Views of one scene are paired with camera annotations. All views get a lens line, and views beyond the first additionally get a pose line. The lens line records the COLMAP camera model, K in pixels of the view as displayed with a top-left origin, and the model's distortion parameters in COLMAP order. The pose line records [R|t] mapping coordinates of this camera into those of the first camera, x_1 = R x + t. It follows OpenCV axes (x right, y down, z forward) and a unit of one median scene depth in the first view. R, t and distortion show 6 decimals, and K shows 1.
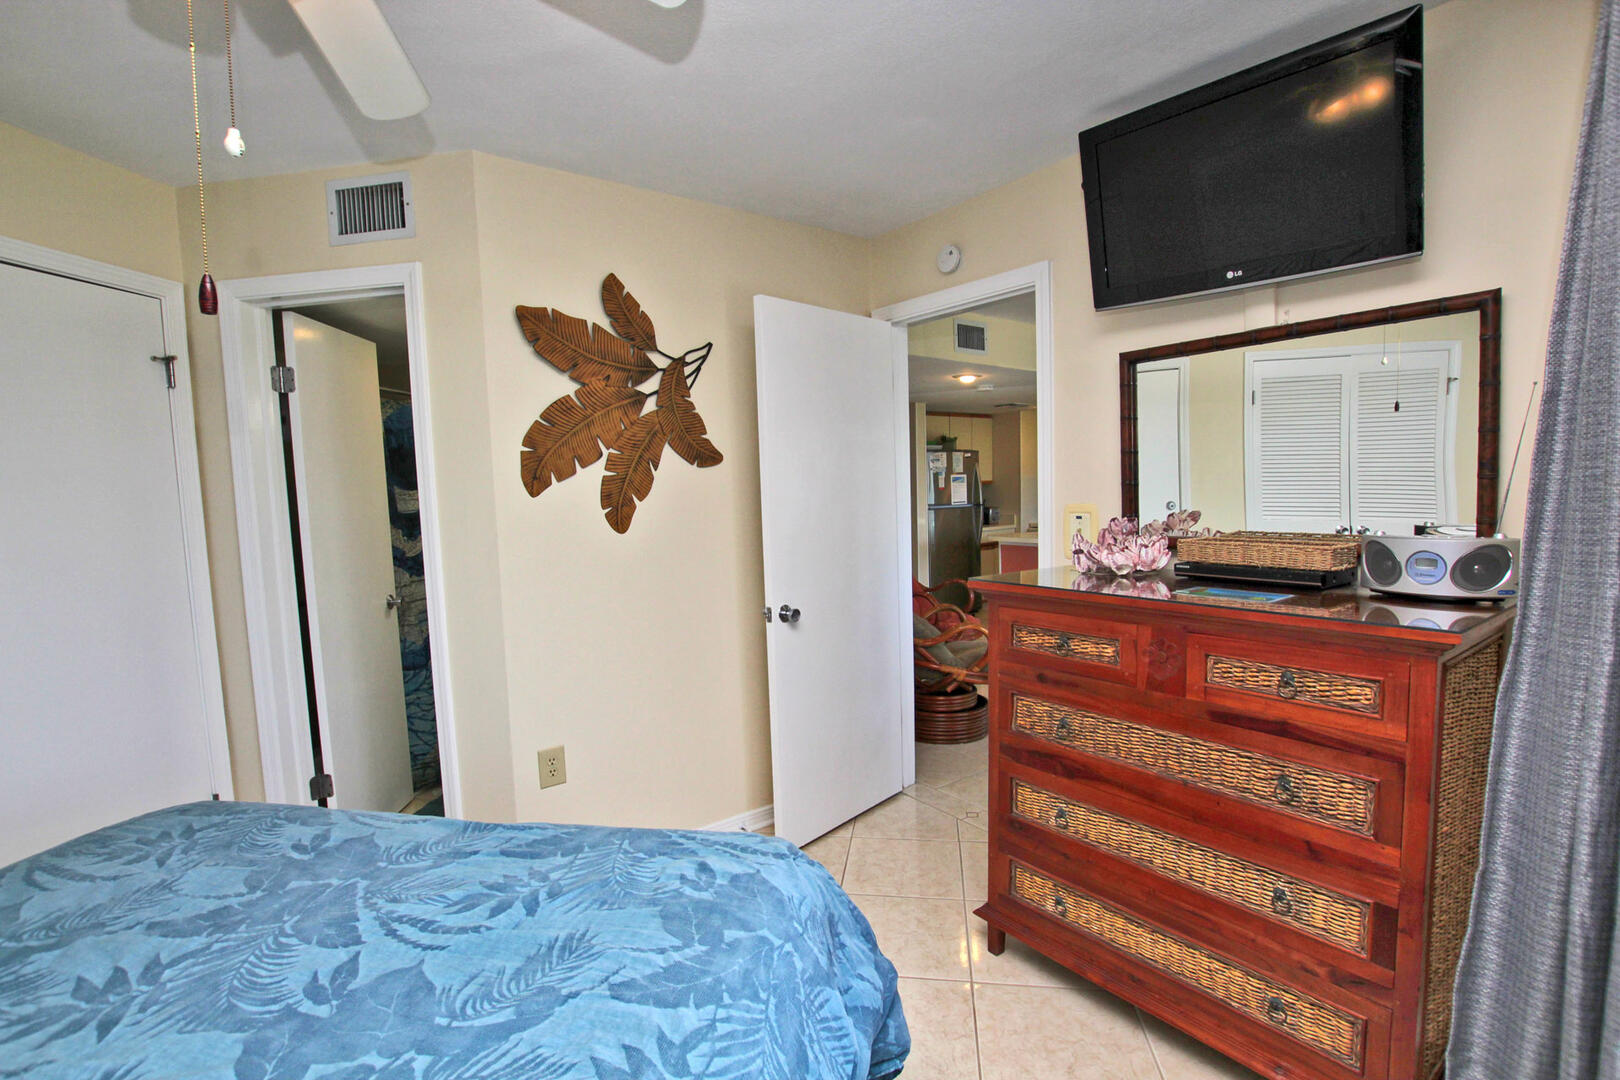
lens RADIAL K [[752.8, 0, 811.0], [0, 752.8, 547.1], [0, 0, 1]] dist [-0.027130, 0.000897]
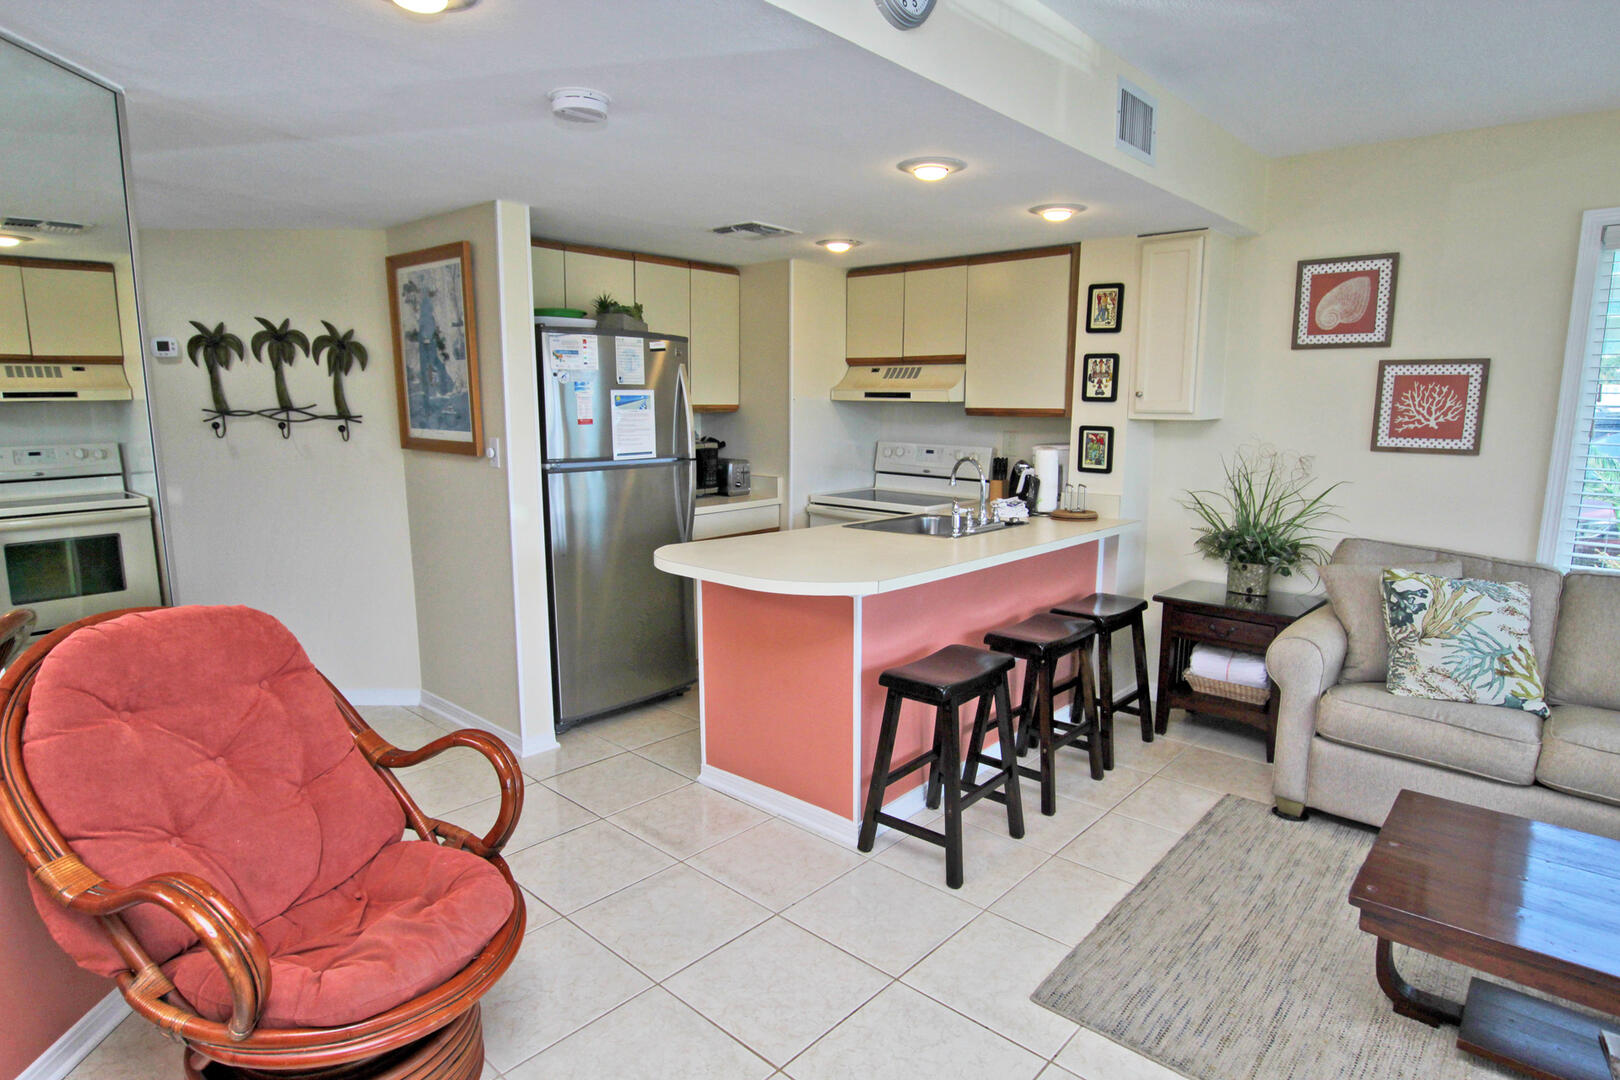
lens RADIAL K [[894.1, 0, 811.0], [0, 894.1, 543.5], [0, 0, 1]] dist [-0.018115, 0.000939]
pose [[0.981739, 0.001056, 0.190228, 0.621492], [-0.015264, 0.997197, 0.073243, -0.148655], [-0.189618, -0.074809, 0.979004, 1.465936]]
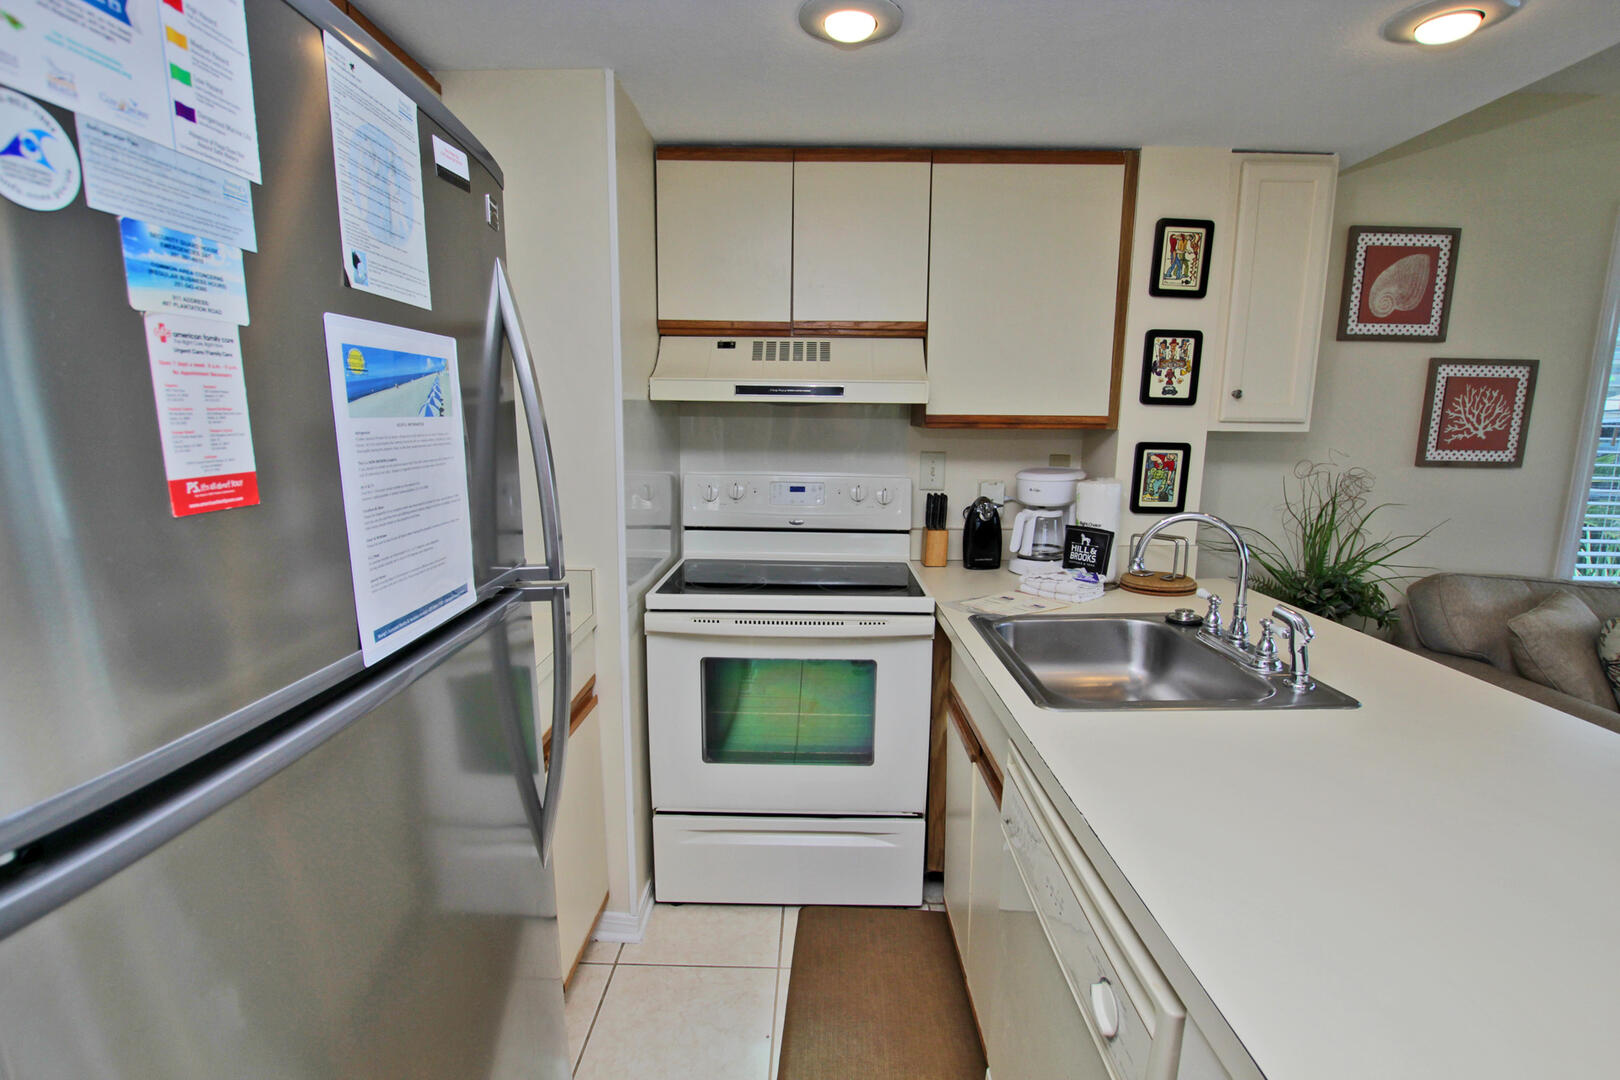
lens RADIAL K [[752.8, 0, 811.0], [0, 752.8, 547.1], [0, 0, 1]] dist [-0.027130, 0.000897]
pose [[0.608231, -0.105744, 0.786685, 0.470826], [0.042816, 0.994014, 0.100508, -0.237259], [-0.792605, -0.027449, 0.609118, 2.801205]]
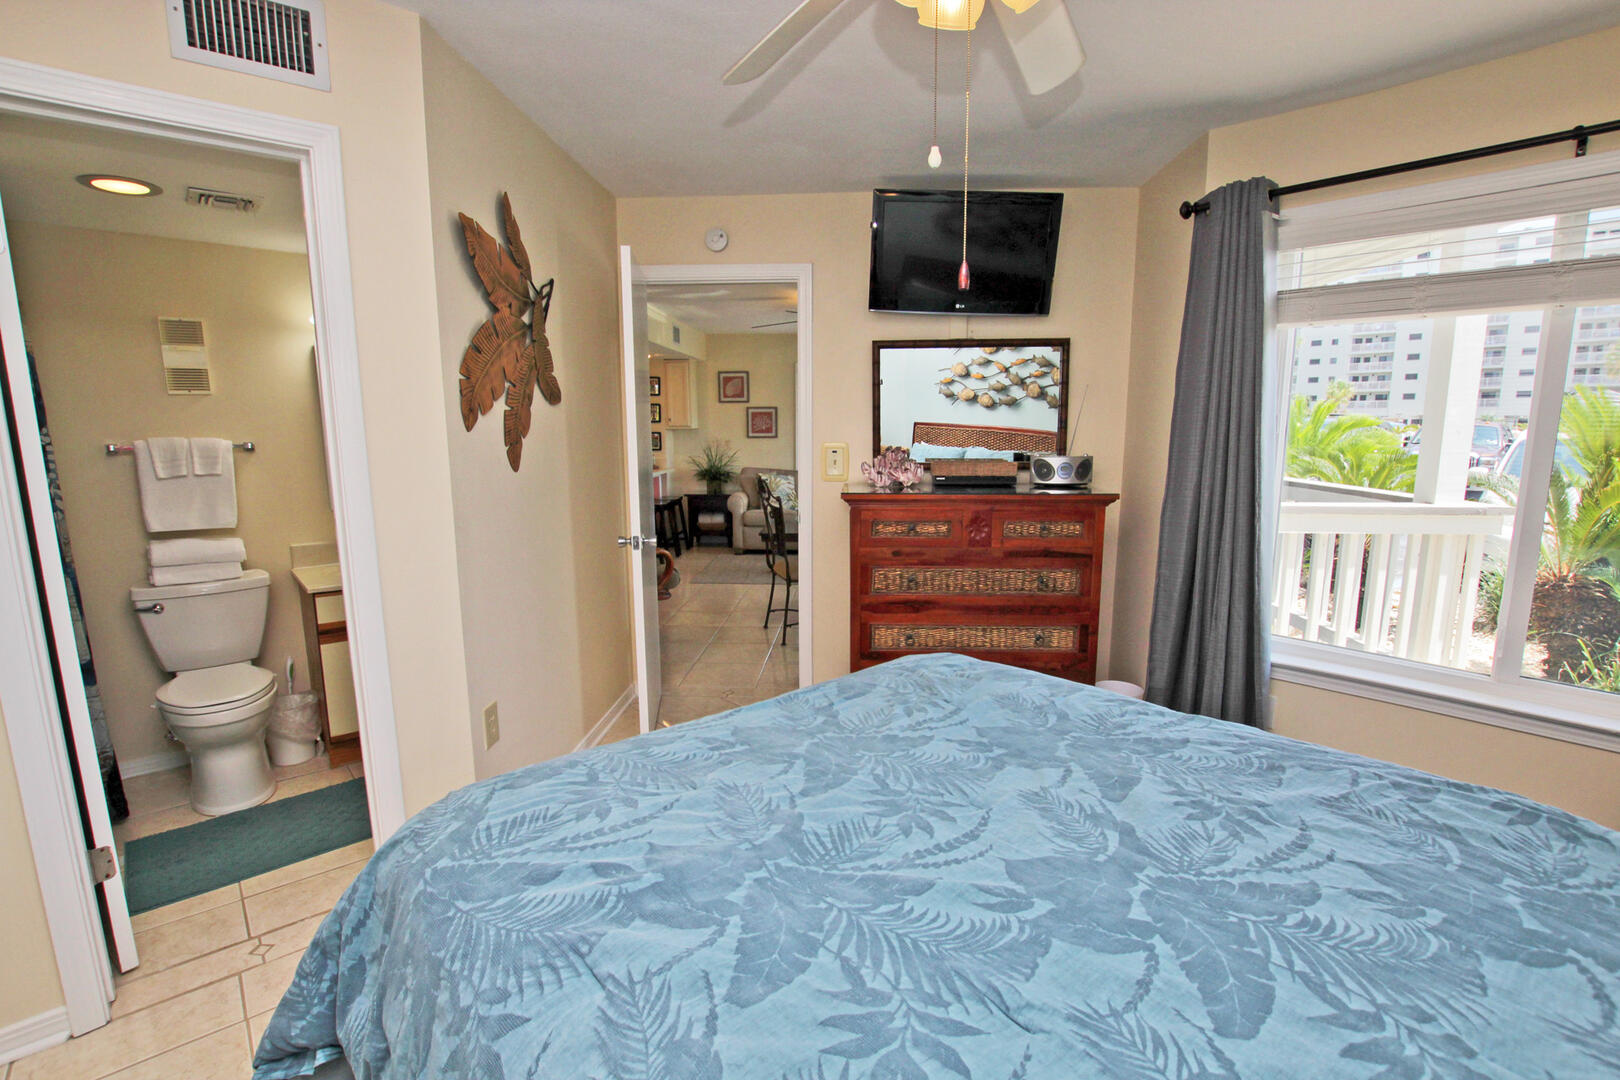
lens RADIAL K [[752.8, 0, 811.0], [0, 752.8, 547.1], [0, 0, 1]] dist [-0.027130, 0.000897]
pose [[0.644515, -0.100430, 0.757967, -0.835918], [0.049864, 0.994747, 0.089403, 0.011546], [-0.762964, -0.019826, 0.646137, 0.110120]]
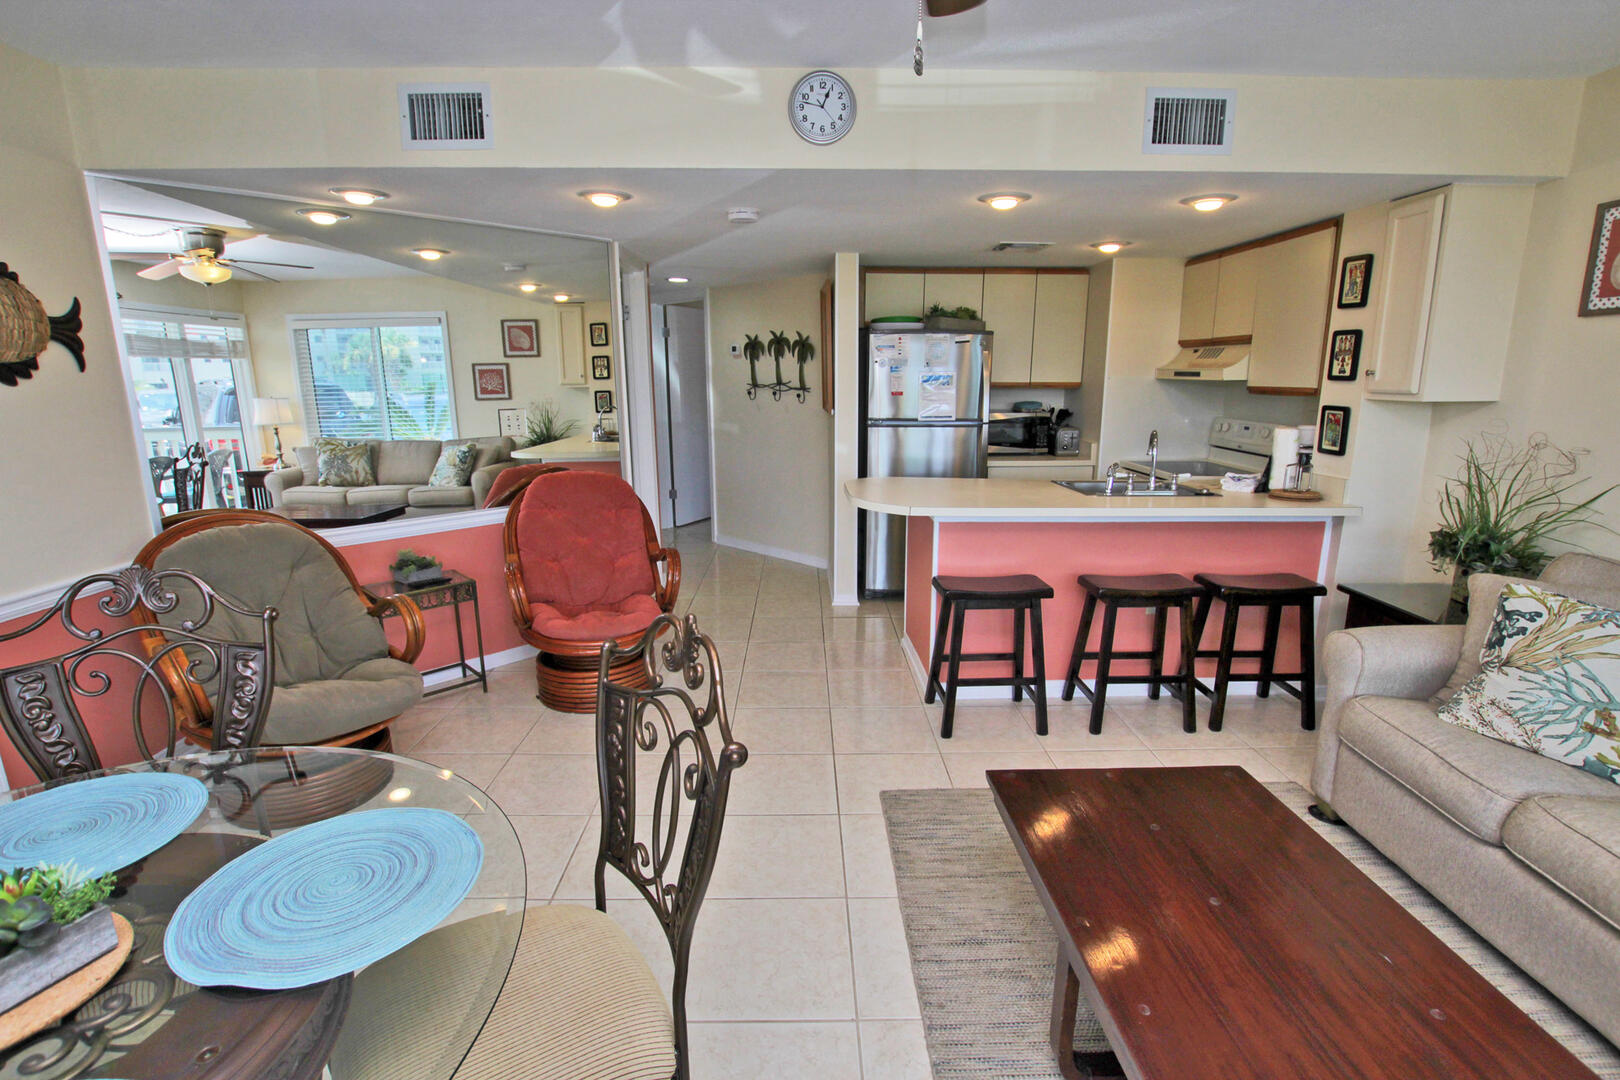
lens RADIAL K [[752.8, 0, 811.0], [0, 752.8, 547.1], [0, 0, 1]] dist [-0.027130, 0.000897]
pose [[0.807097, 0.156160, -0.569393, 1.503655], [-0.069349, 0.982786, 0.171235, -0.166889], [0.586332, -0.098717, 0.804034, 1.352789]]
